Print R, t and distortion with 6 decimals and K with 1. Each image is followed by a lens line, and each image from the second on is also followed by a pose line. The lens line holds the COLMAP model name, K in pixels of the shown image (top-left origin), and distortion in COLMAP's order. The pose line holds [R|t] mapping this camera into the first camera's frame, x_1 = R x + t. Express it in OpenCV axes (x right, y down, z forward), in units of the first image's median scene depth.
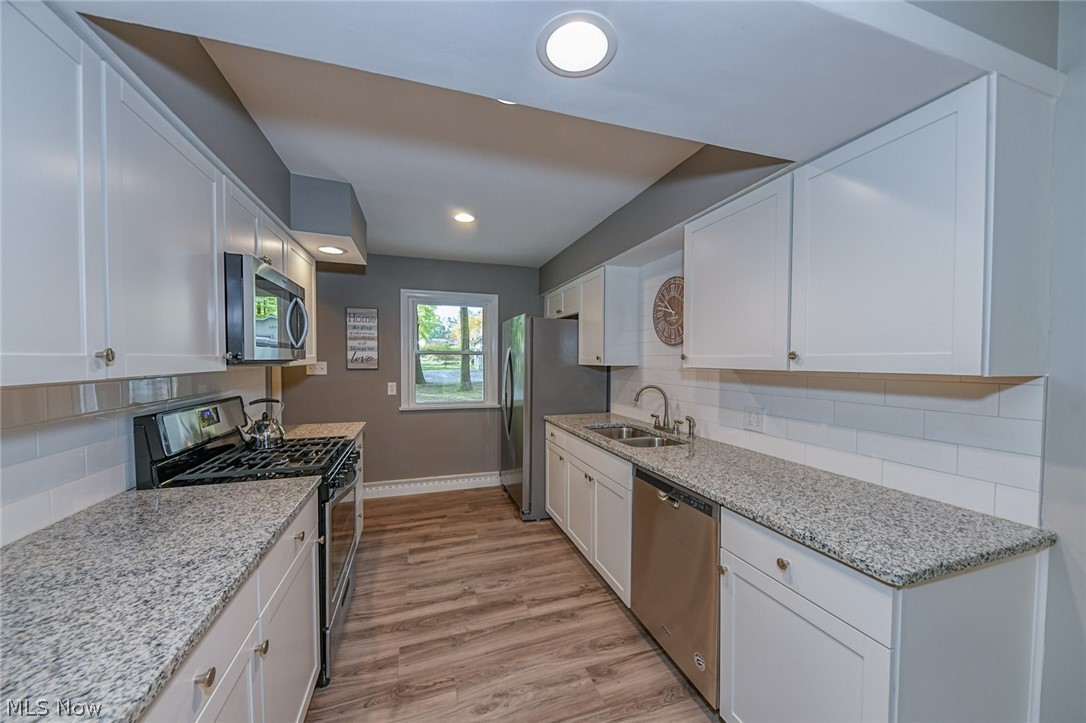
lens RADIAL K [[385.7, 0, 535.7], [0, 385.7, 360.3], [0, 0, 1]] dist [-0.001521, -0.001937]
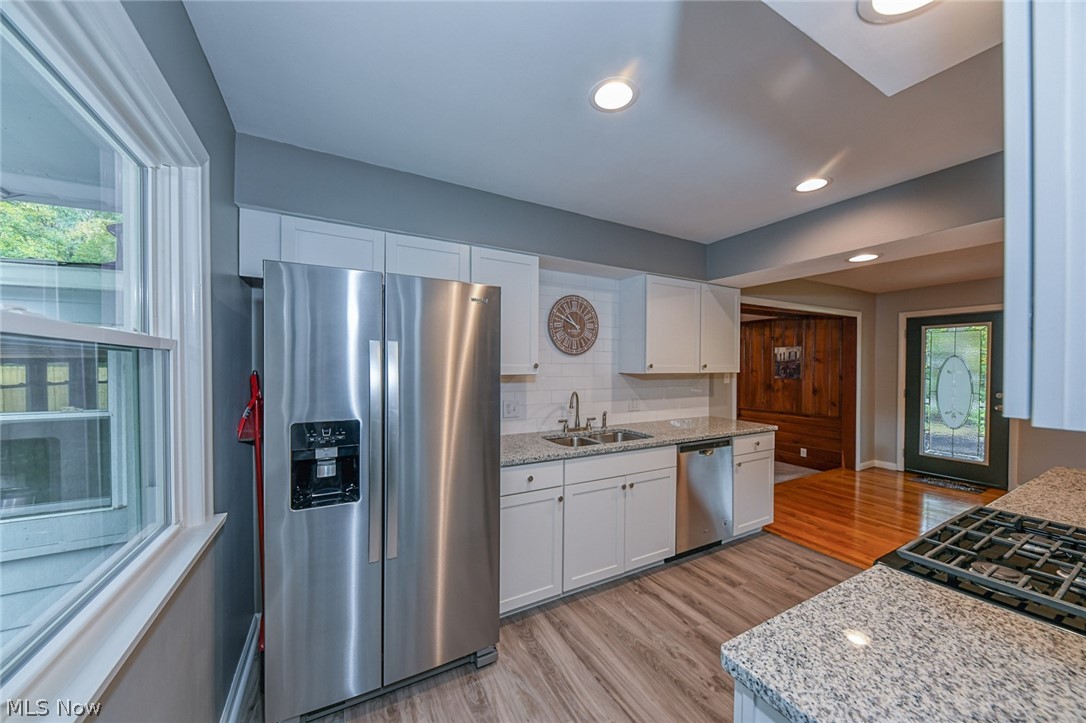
lens RADIAL K [[385.7, 0, 539.7], [0, 385.7, 369.4], [0, 0, 1]] dist [-0.001521, -0.001937]
pose [[-0.205362, -0.004122, 0.978677, -0.730866], [0.000977, 0.999990, 0.004417, -0.001266], [-0.978686, 0.001863, -0.205356, 1.322632]]
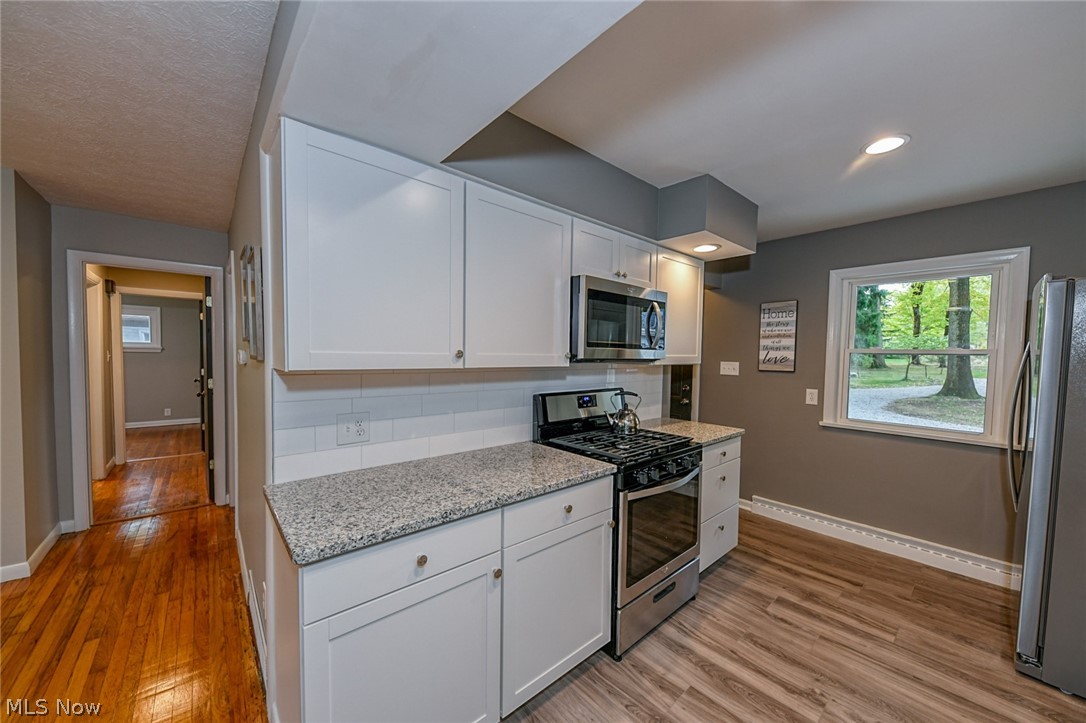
lens RADIAL K [[385.7, 0, 535.9], [0, 385.7, 360.8], [0, 0, 1]] dist [-0.001521, -0.001937]
pose [[0.393688, 0.018368, -0.919060, 0.223942], [-0.016708, 0.999778, 0.012825, -0.004451], [0.919092, 0.010307, 0.393908, 0.232351]]
